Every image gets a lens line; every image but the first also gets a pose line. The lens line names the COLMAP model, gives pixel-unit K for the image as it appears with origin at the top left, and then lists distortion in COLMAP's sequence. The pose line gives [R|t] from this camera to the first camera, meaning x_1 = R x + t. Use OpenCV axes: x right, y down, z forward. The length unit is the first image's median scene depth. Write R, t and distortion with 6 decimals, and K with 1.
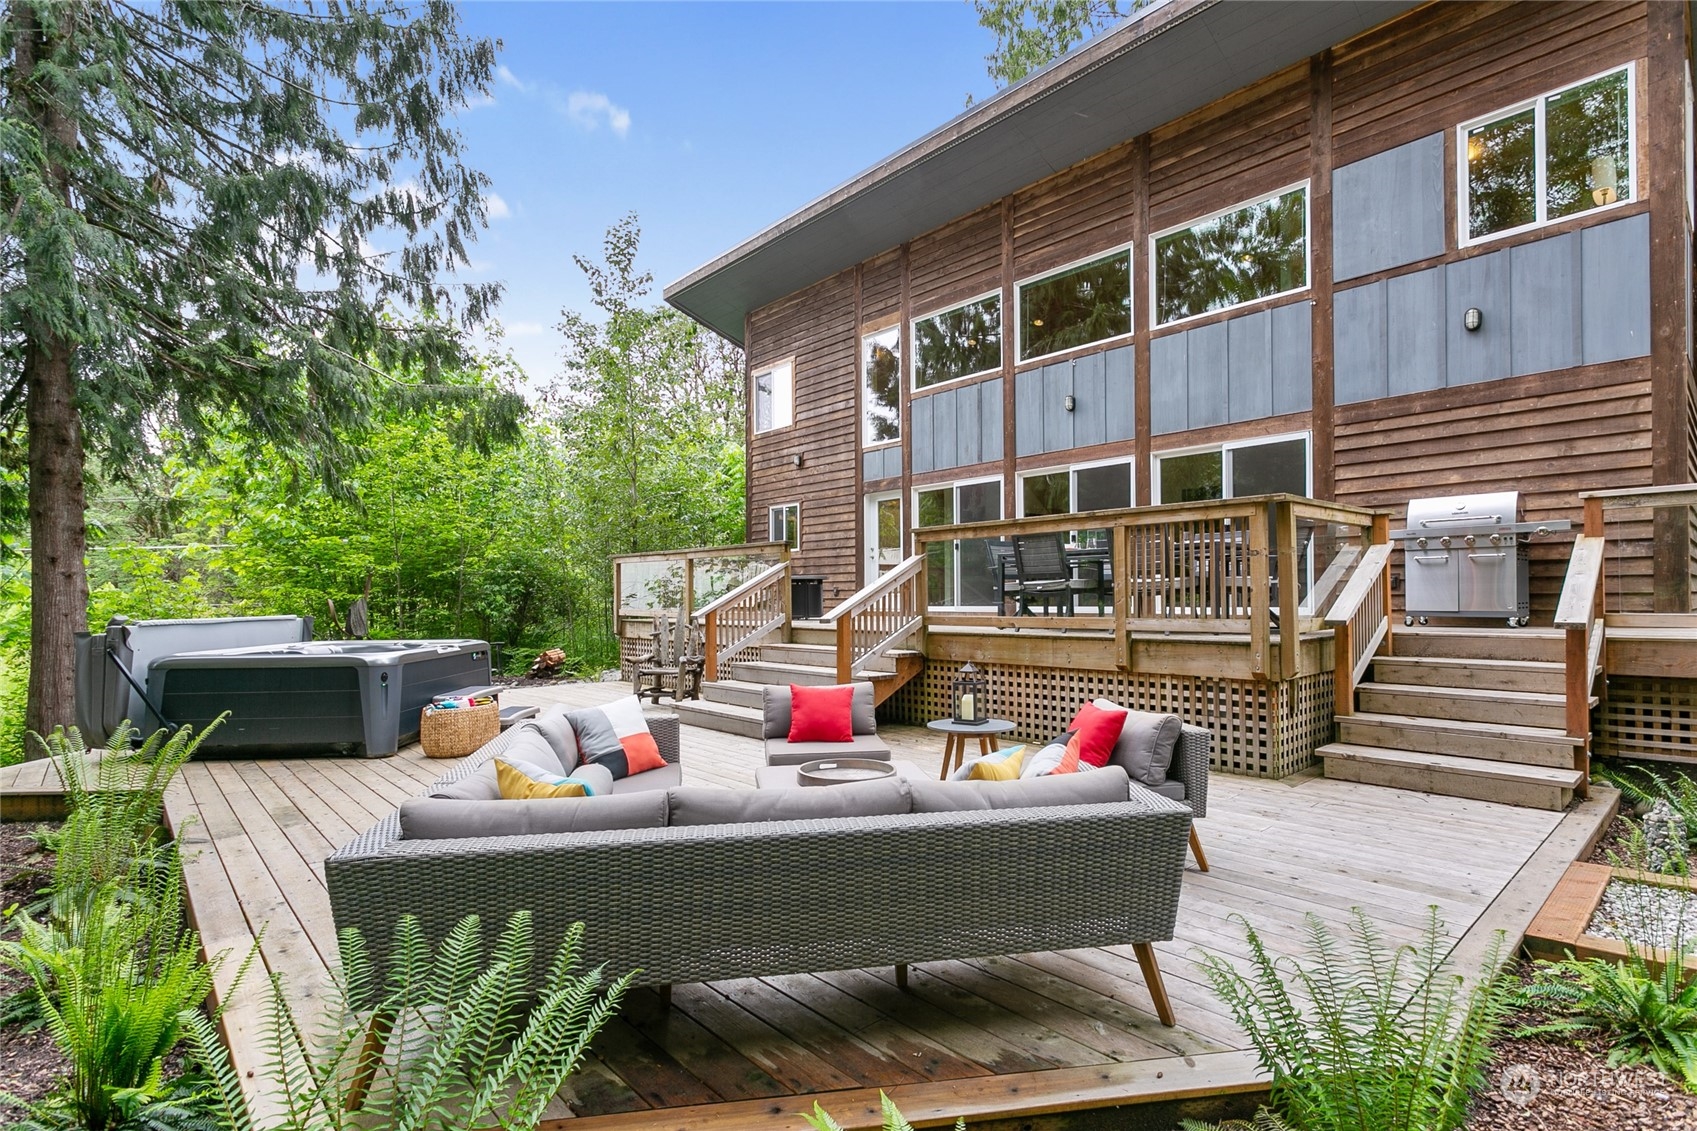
lens RADIAL K [[808.8, 0, 837.6], [0, 808.8, 588.3], [0, 0, 1]] dist [0.003331, 0.000371]
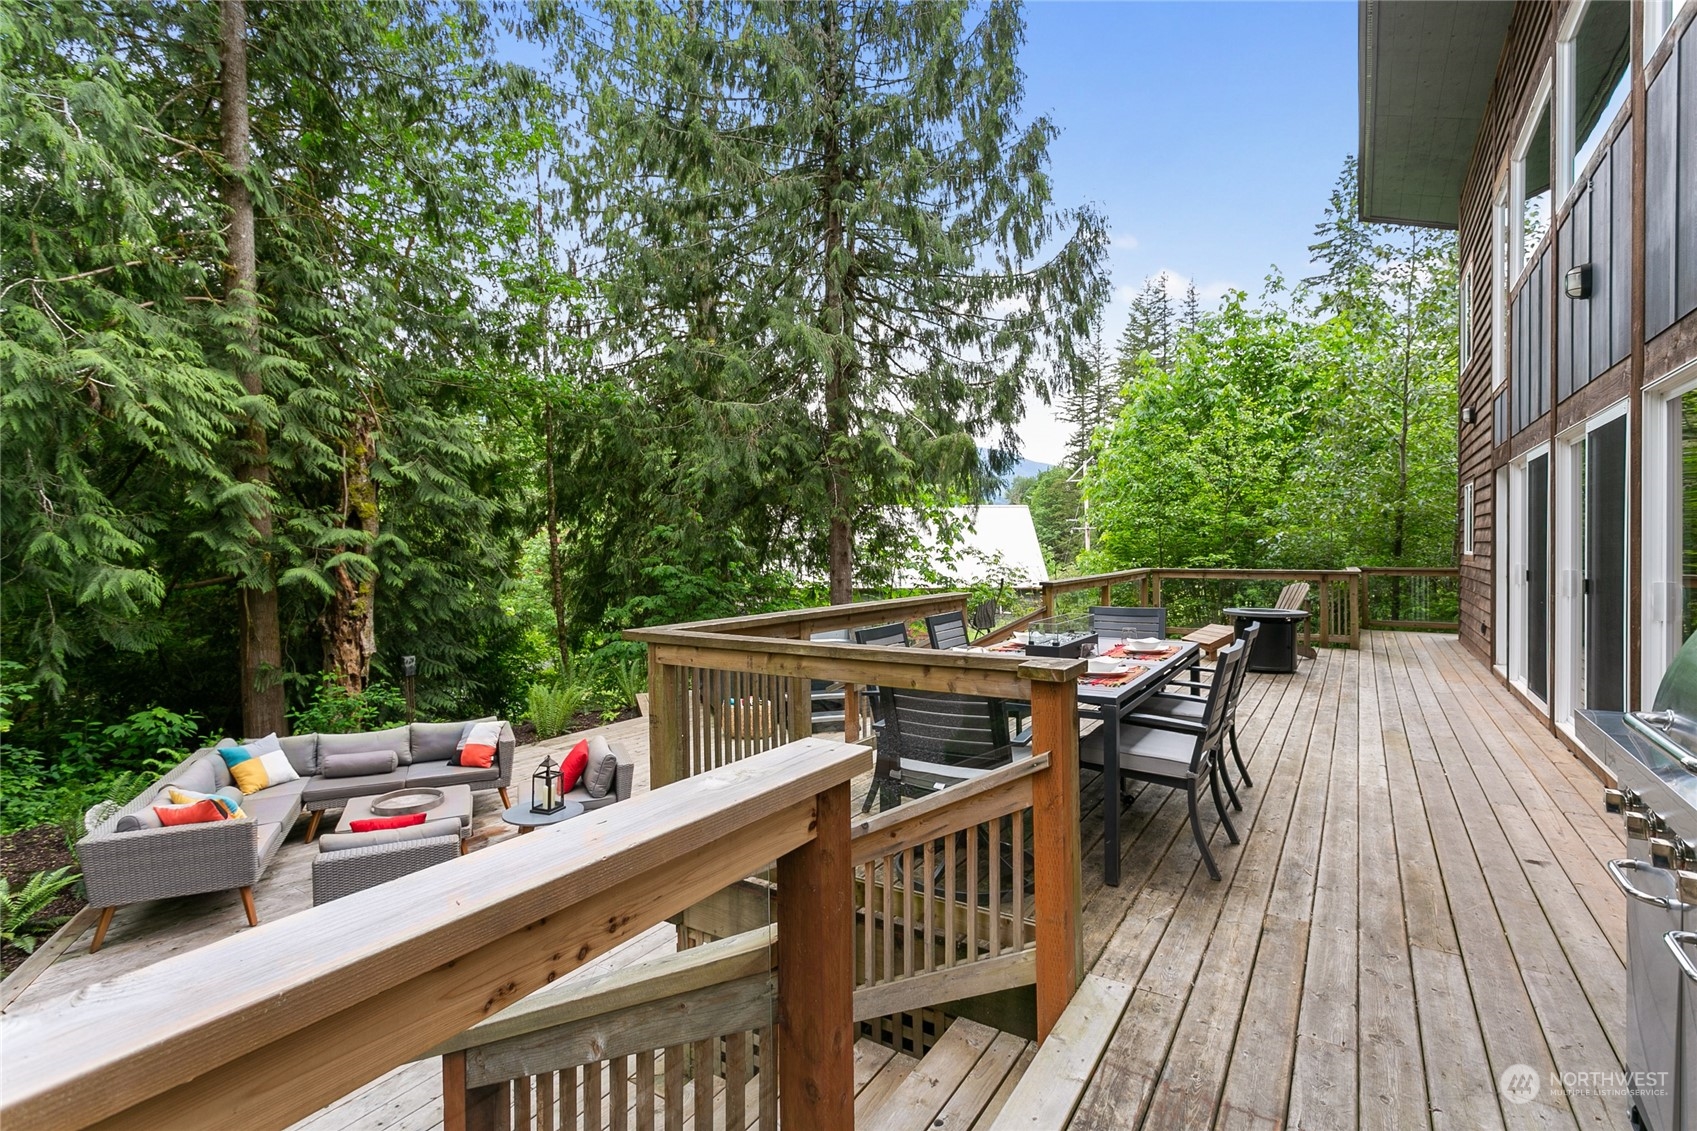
lens RADIAL K [[801.8, 0, 846.7], [0, 801.8, 544.2], [0, 0, 1]] dist [0.002338, -0.000759]
pose [[0.266617, 0.007228, -0.963776, 0.754745], [0.009540, 0.999903, 0.010138, -0.115679], [0.963755, -0.011897, 0.266522, 0.609668]]
